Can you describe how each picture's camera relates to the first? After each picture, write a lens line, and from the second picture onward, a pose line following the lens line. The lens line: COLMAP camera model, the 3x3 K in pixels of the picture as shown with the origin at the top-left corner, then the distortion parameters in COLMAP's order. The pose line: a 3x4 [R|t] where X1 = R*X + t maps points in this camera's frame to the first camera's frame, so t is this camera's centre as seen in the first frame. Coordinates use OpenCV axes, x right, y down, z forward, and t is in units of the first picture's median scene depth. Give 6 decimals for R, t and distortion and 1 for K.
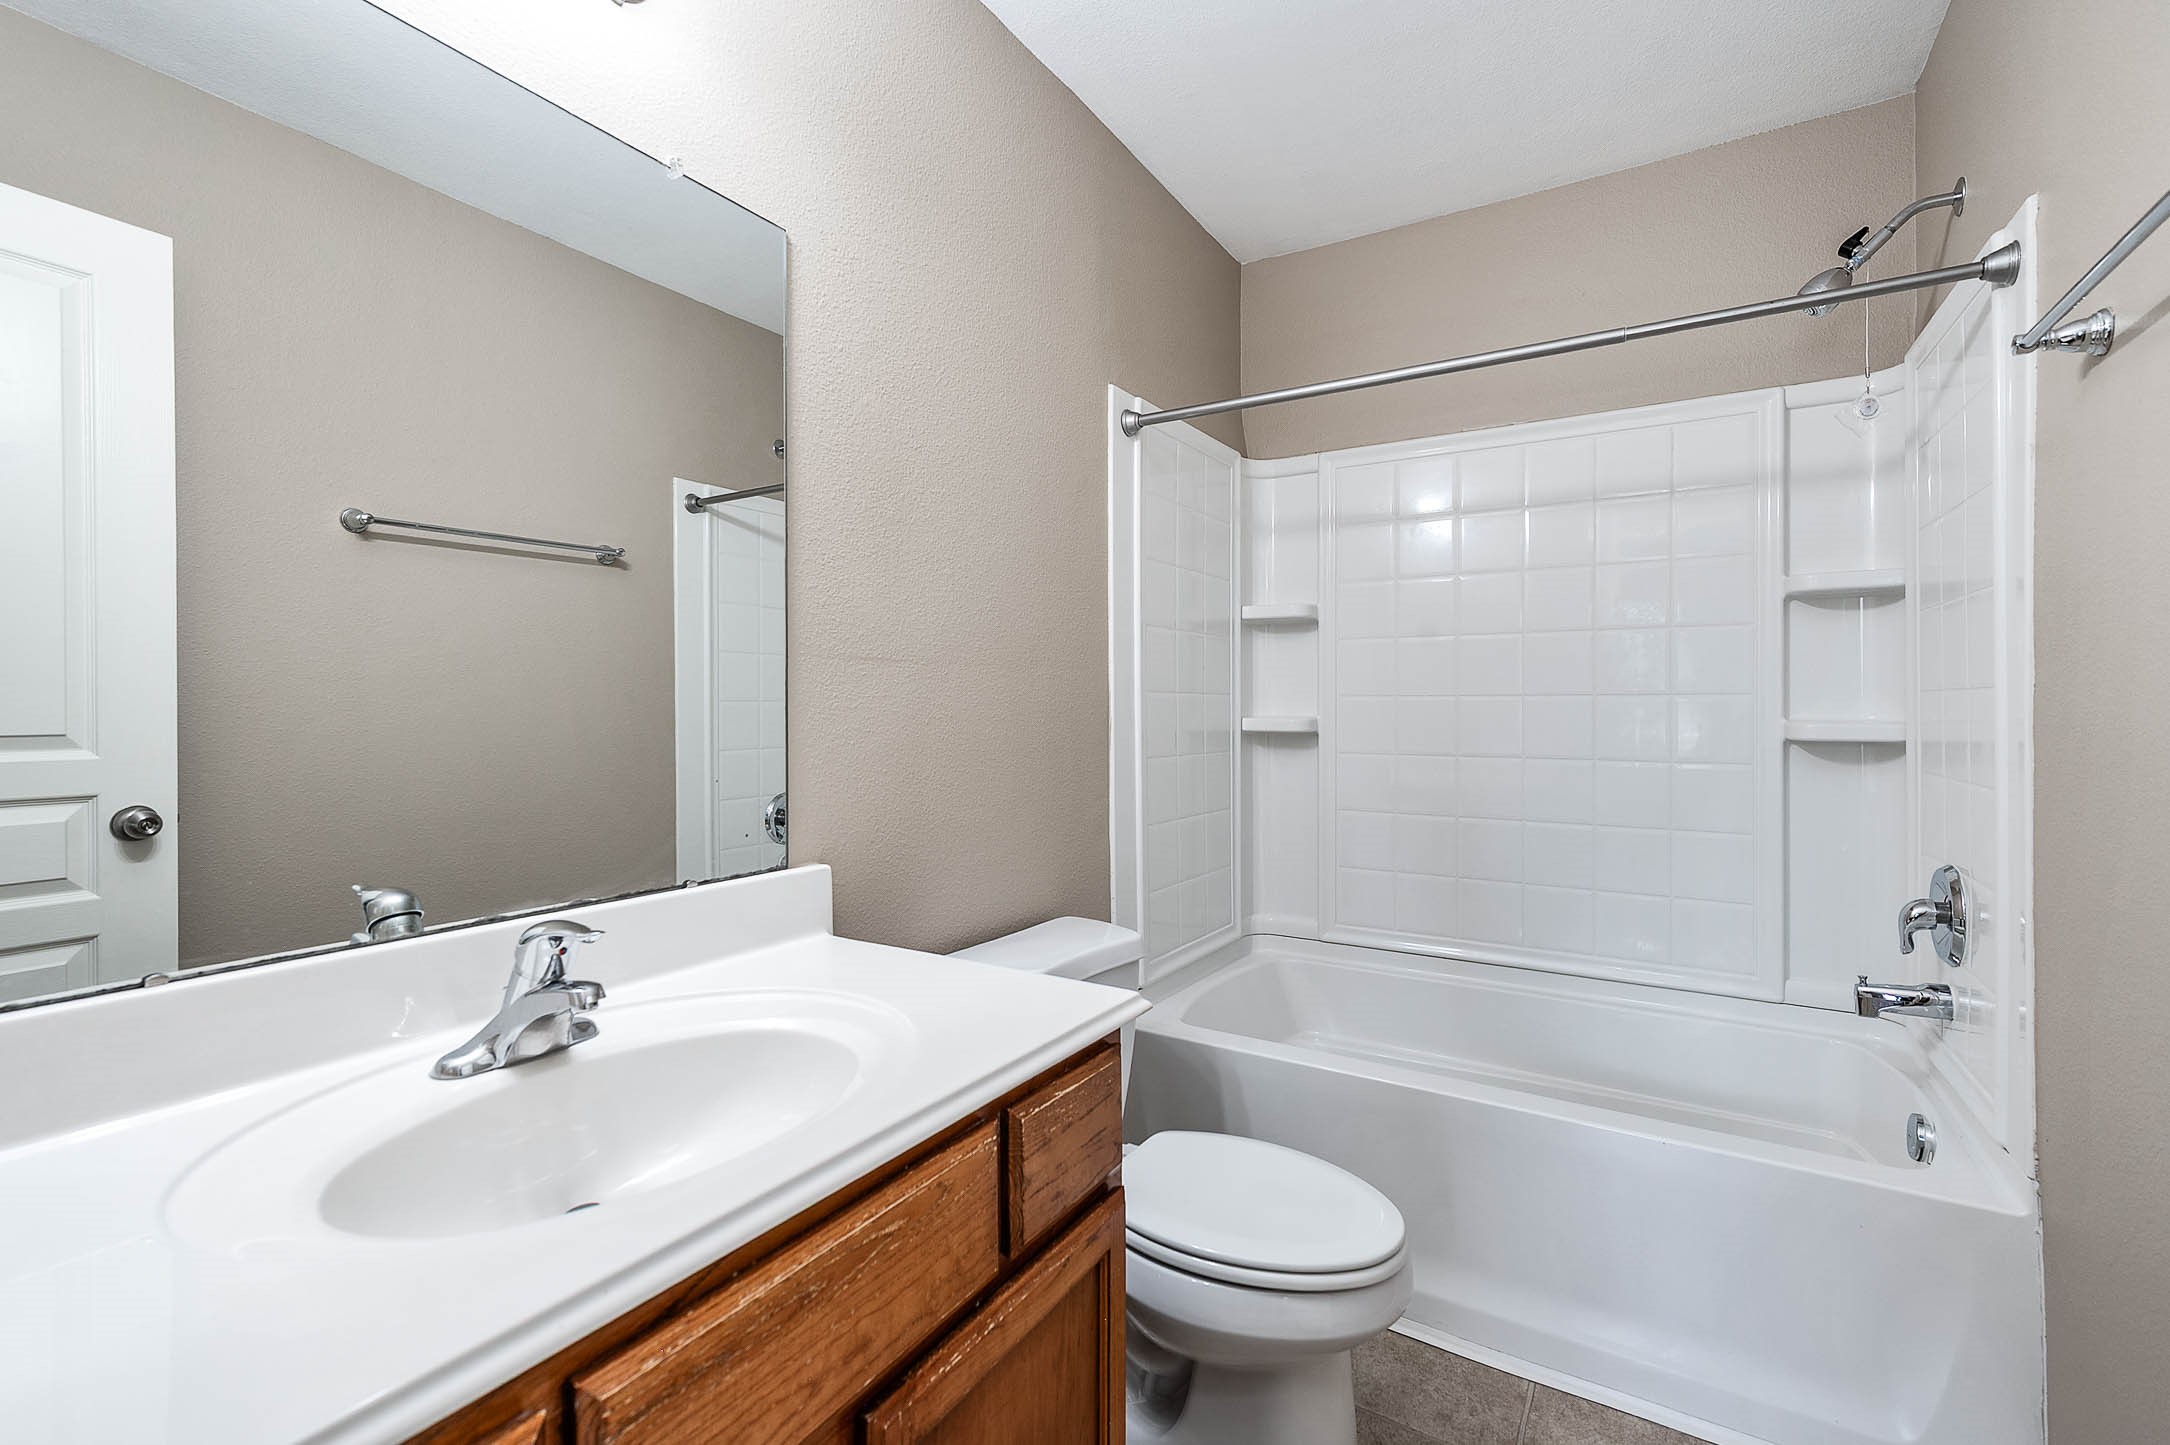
lens RADIAL K [[958.0, 0, 1092.9], [0, 958.0, 717.5], [0, 0, 1]] dist [0.006544, 0.001693]
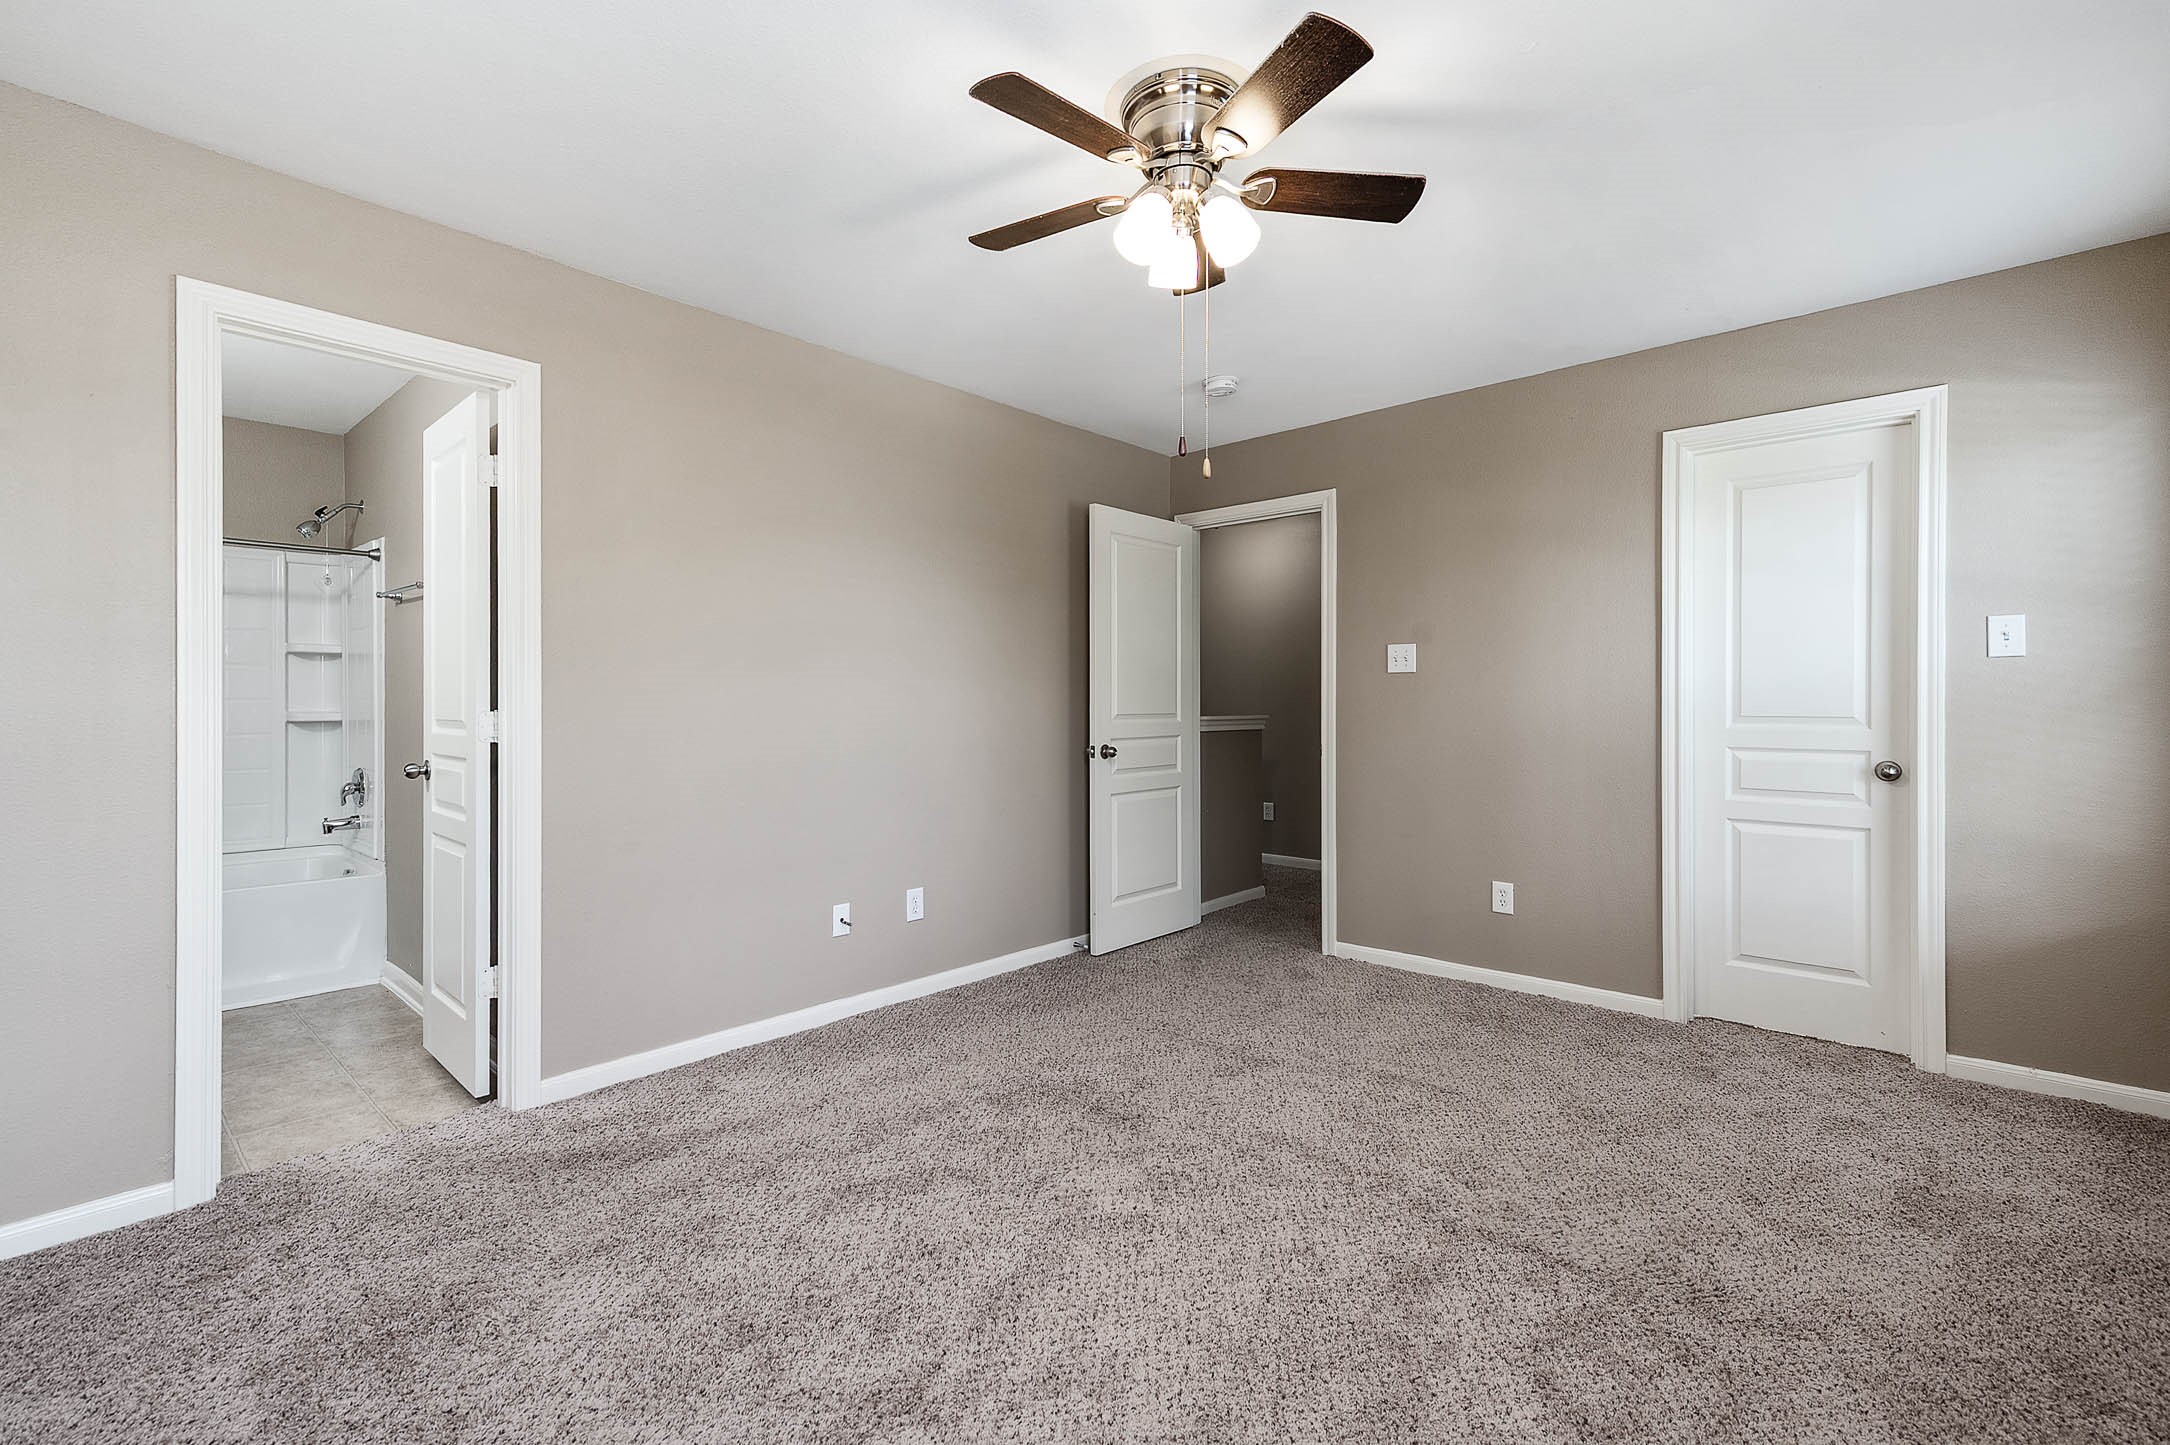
lens RADIAL K [[958.0, 0, 1077.0], [0, 958.0, 732.4], [0, 0, 1]] dist [0.006544, 0.001693]
pose [[0.204934, -0.010780, 0.978716, -1.168220], [-0.008501, 0.999882, 0.012793, 0.009727], [-0.978739, -0.010942, 0.204818, -1.328192]]
